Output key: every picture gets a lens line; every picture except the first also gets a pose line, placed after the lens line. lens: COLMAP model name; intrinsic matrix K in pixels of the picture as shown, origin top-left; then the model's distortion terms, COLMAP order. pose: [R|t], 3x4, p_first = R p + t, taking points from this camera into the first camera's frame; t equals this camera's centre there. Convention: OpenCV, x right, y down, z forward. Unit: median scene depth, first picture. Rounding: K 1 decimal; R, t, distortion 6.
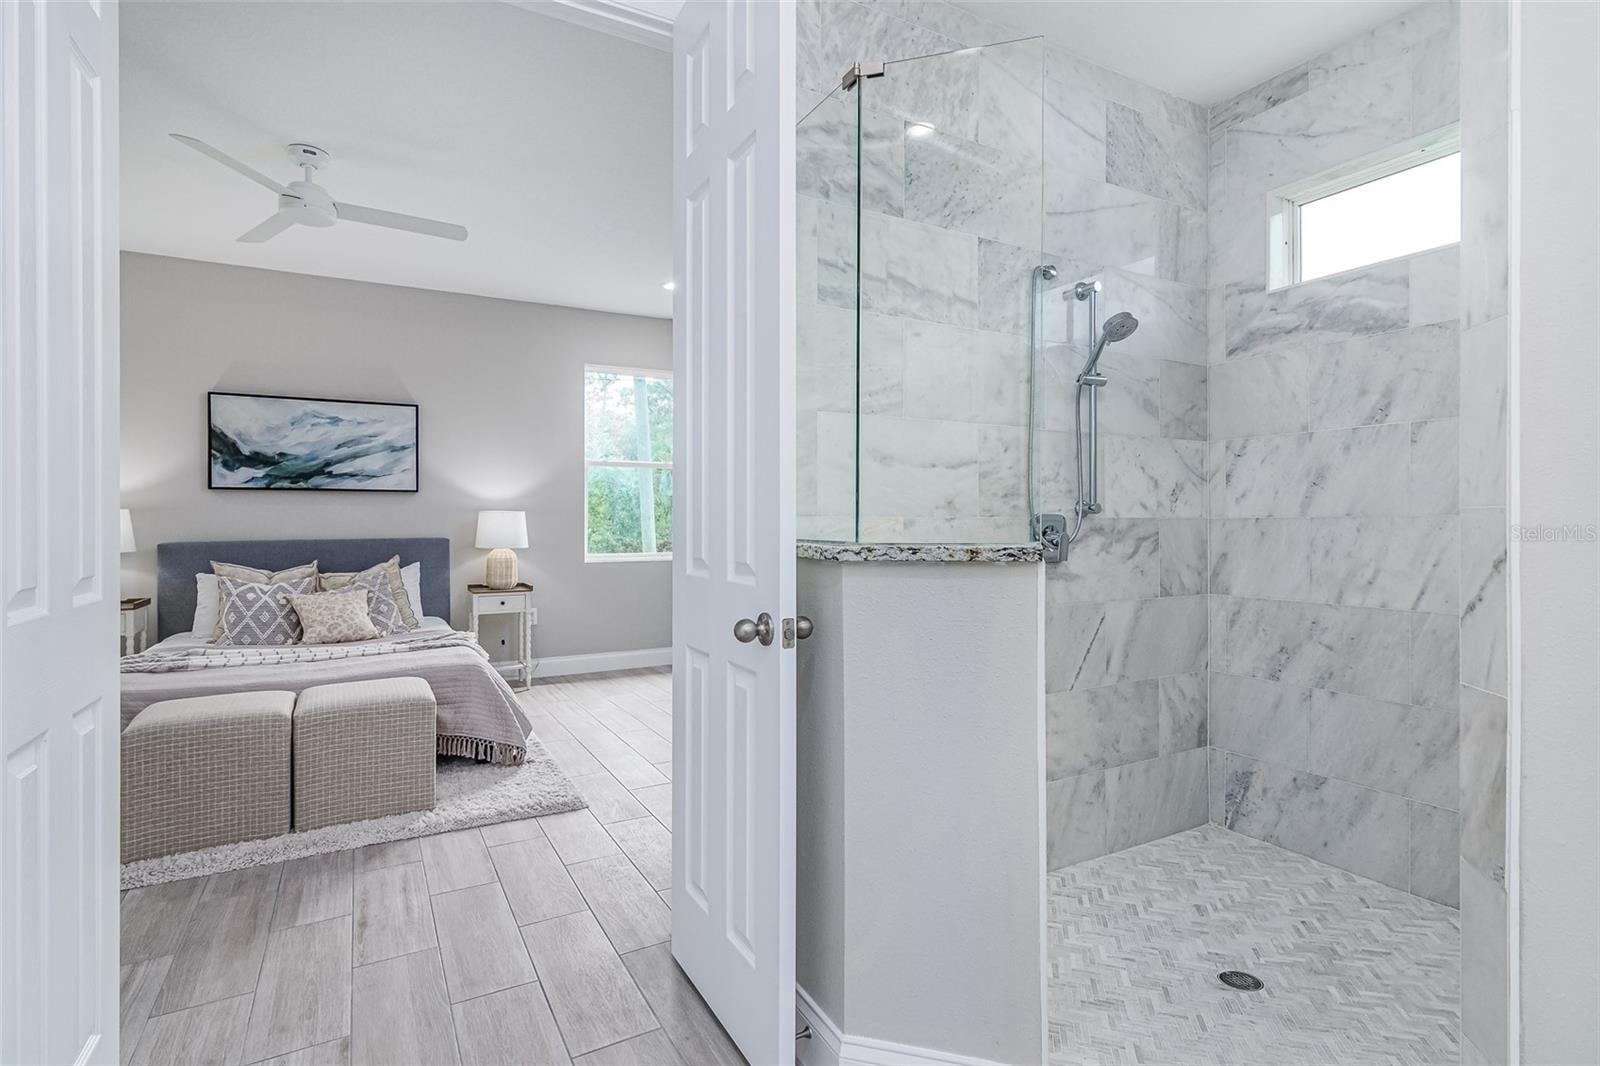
lens RADIAL K [[771.1, 0, 773.7], [0, 771.1, 518.4], [0, 0, 1]] dist [0.002112, 0.000647]
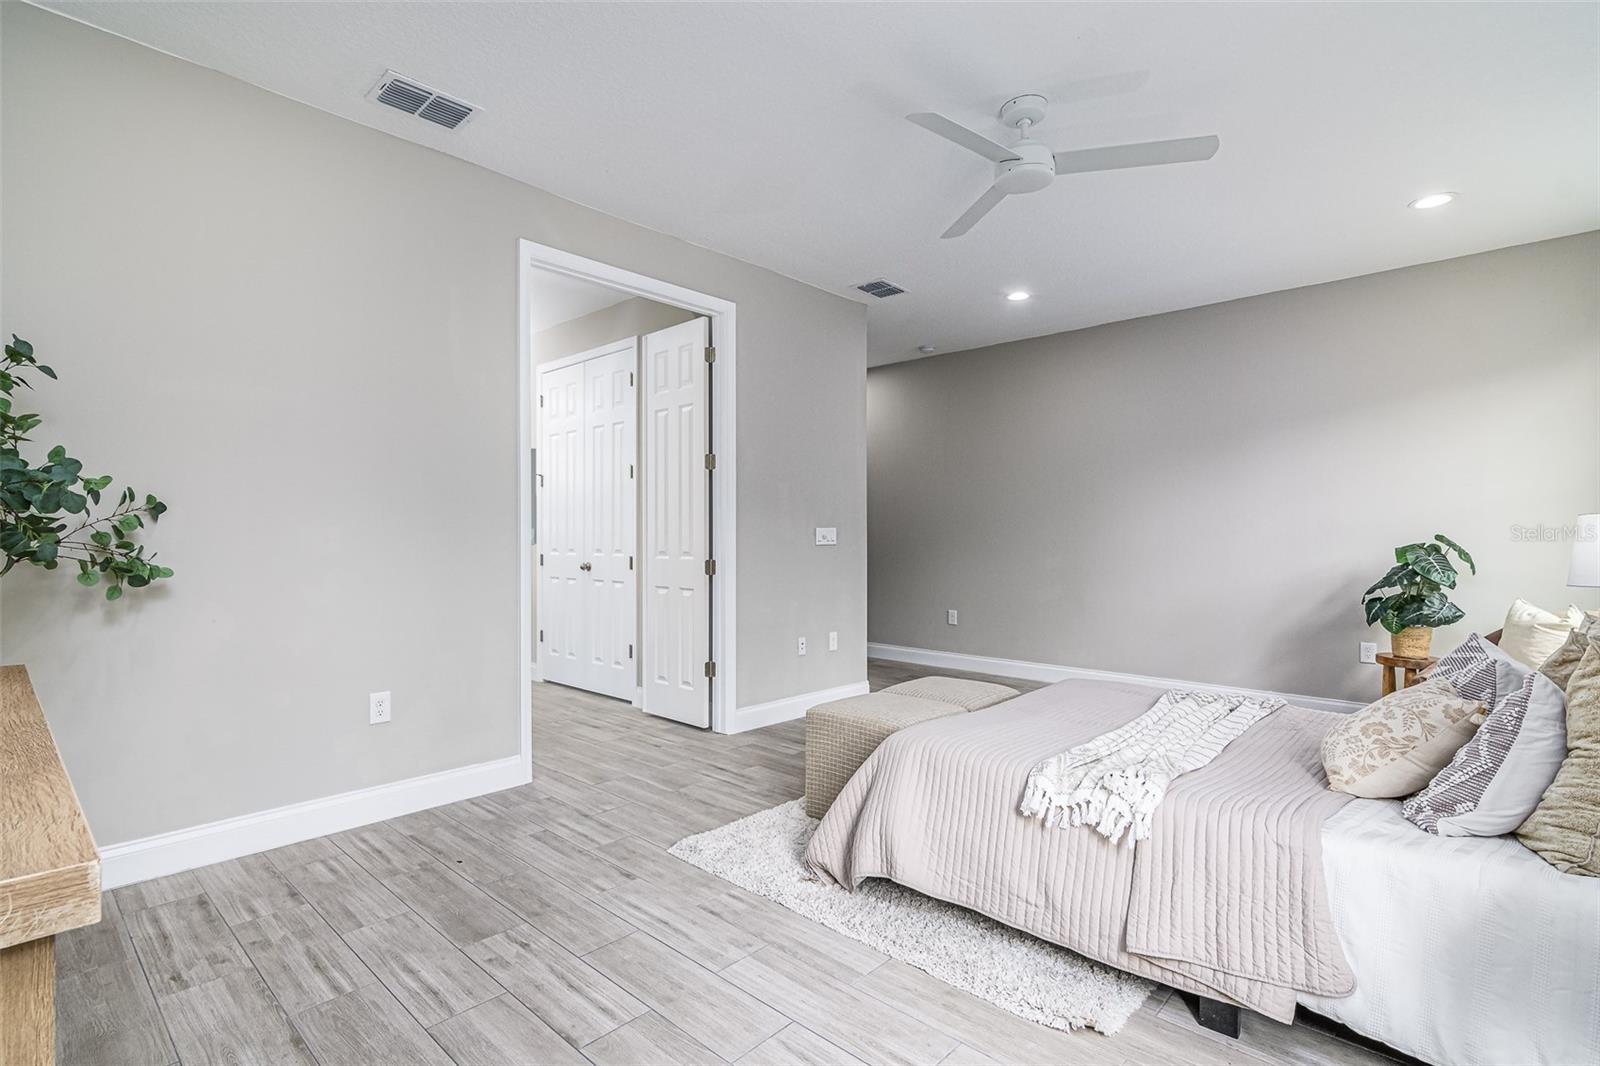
lens RADIAL K [[765.4, 0, 780.9], [0, 765.4, 535.7], [0, 0, 1]] dist [0.000458, 0.001091]
pose [[-0.950018, -0.000850, -0.312195, -0.057727], [0.001685, 0.999968, -0.007850, 0.007776], [0.312192, -0.007984, -0.949986, 1.266450]]
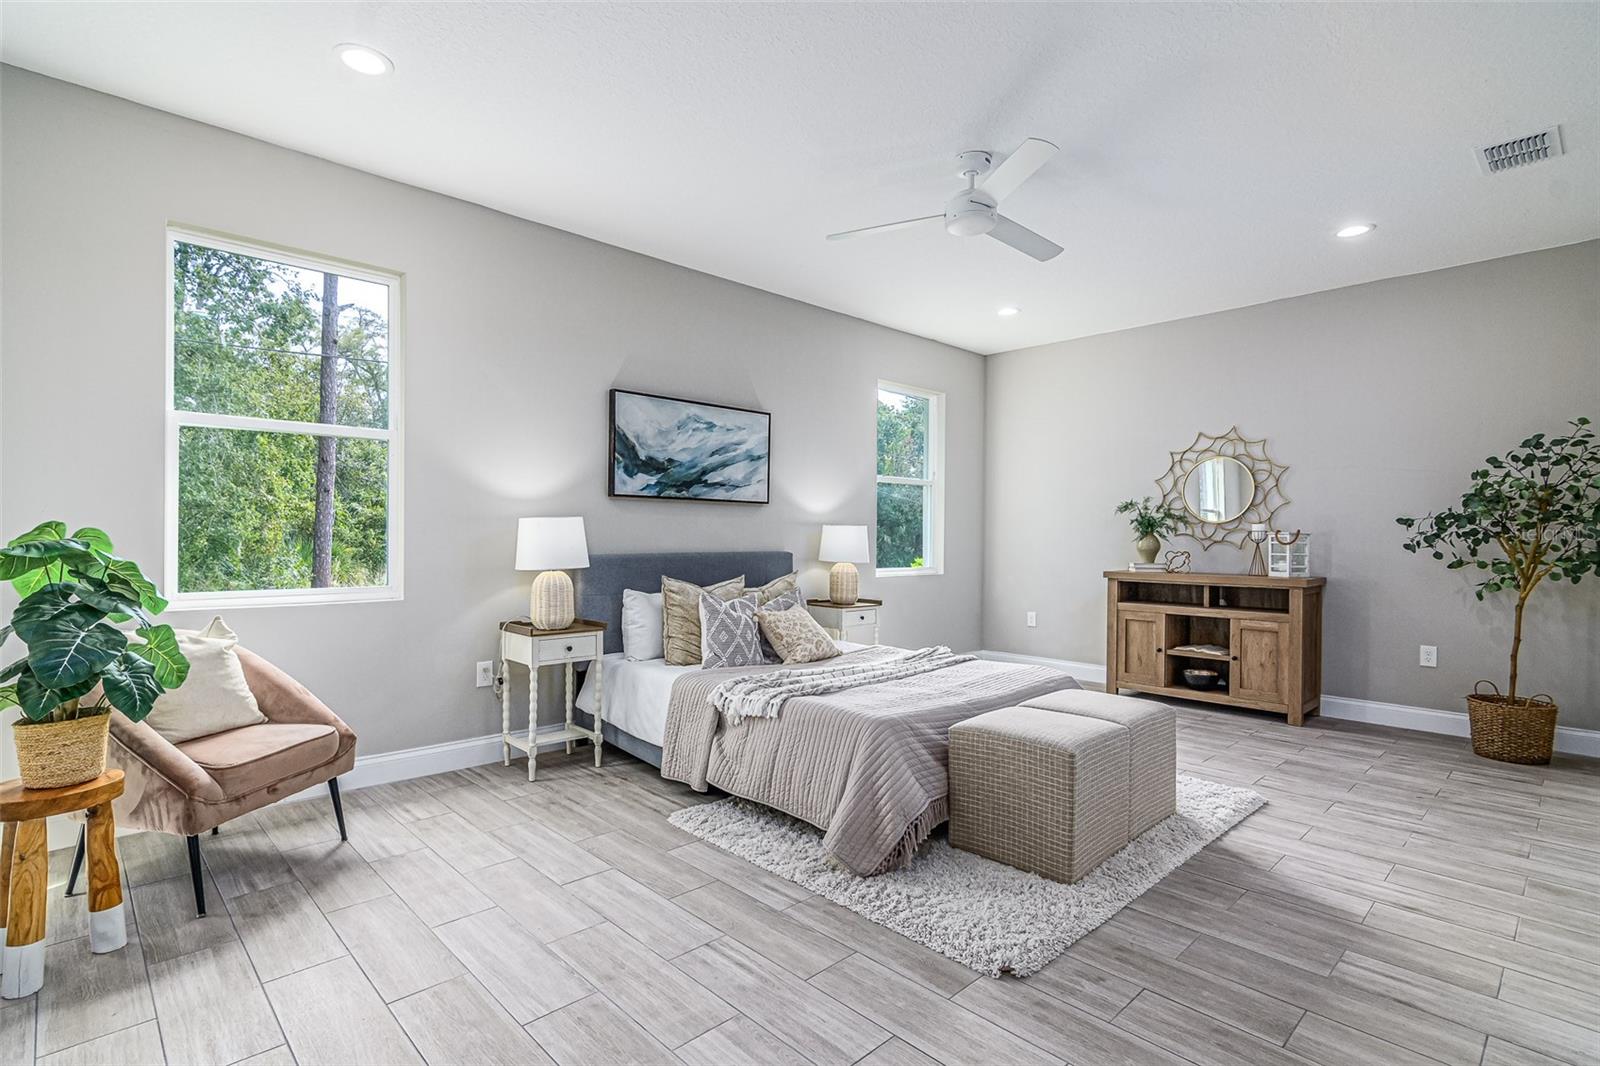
lens RADIAL K [[765.4, 0, 780.9], [0, 765.4, 535.7], [0, 0, 1]] dist [0.000458, 0.001091]
pose [[0.967336, 0.011717, 0.253226, -0.791092], [-0.012582, 0.999919, 0.001799, 0.004134], [-0.253185, -0.004926, 0.967405, 0.085095]]
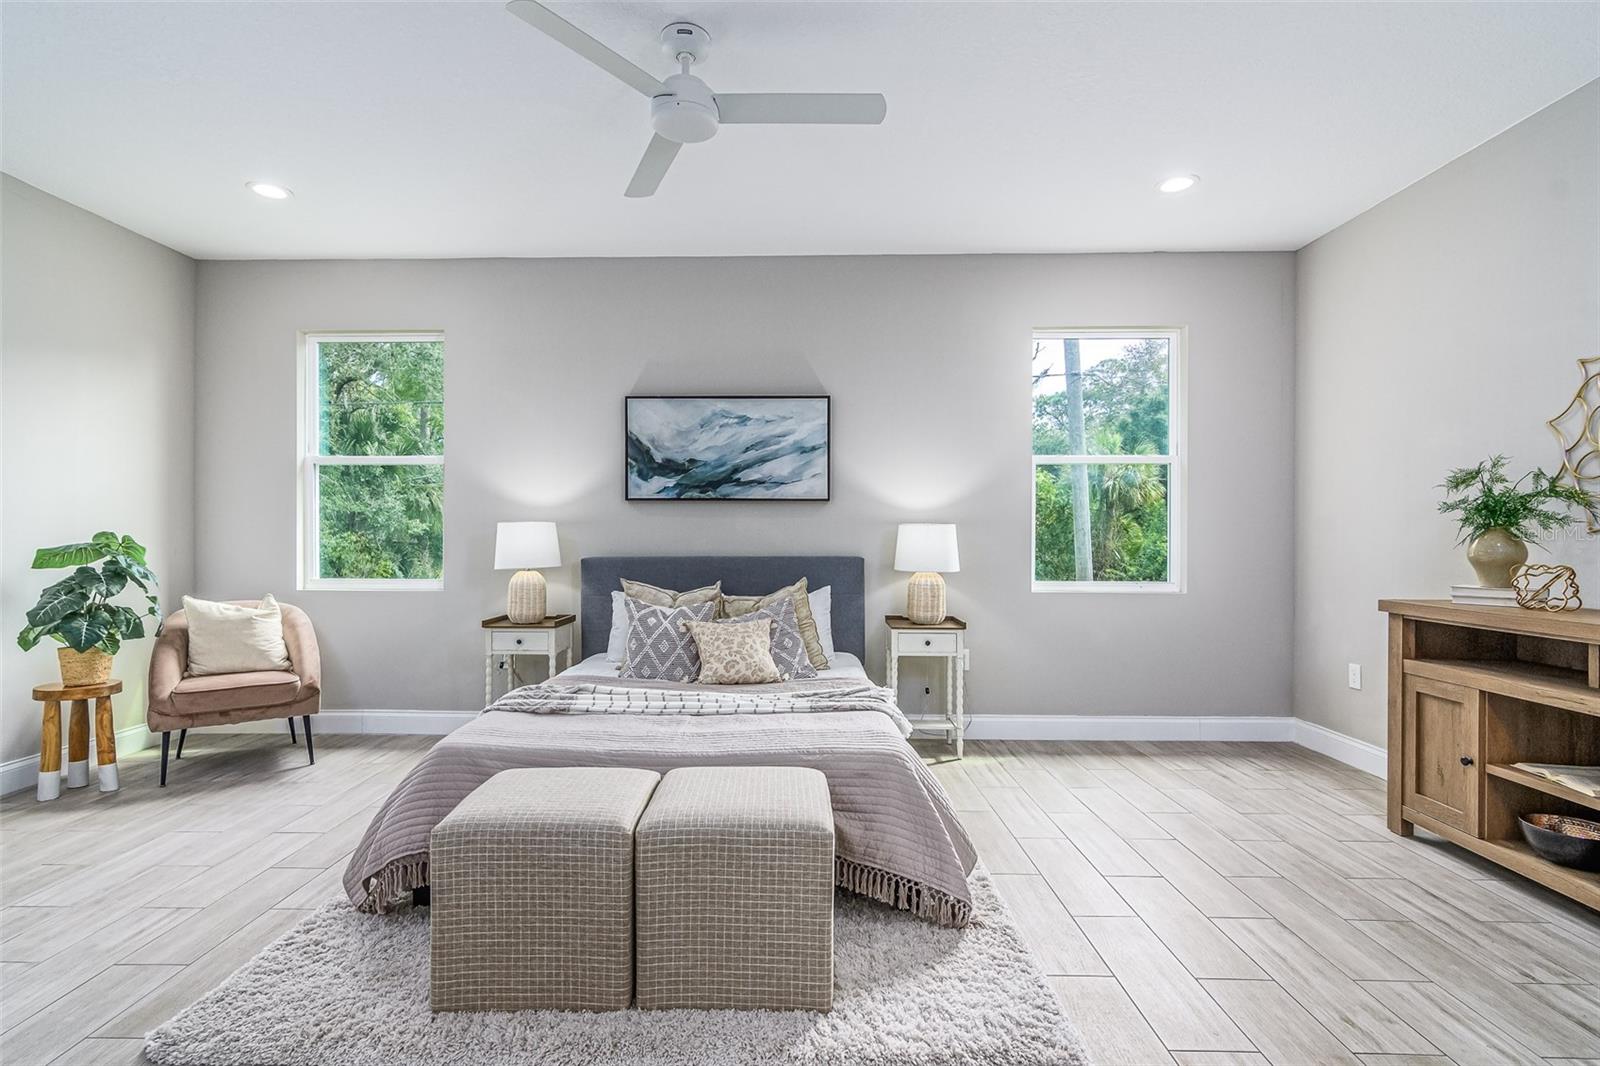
lens RADIAL K [[765.4, 0, 780.9], [0, 765.4, 535.7], [0, 0, 1]] dist [0.000458, 0.001091]
pose [[0.870329, 0.004786, -0.492447, -0.116084], [-0.003631, 0.999988, 0.003300, 0.000870], [0.492457, -0.001084, 0.870336, 0.295909]]
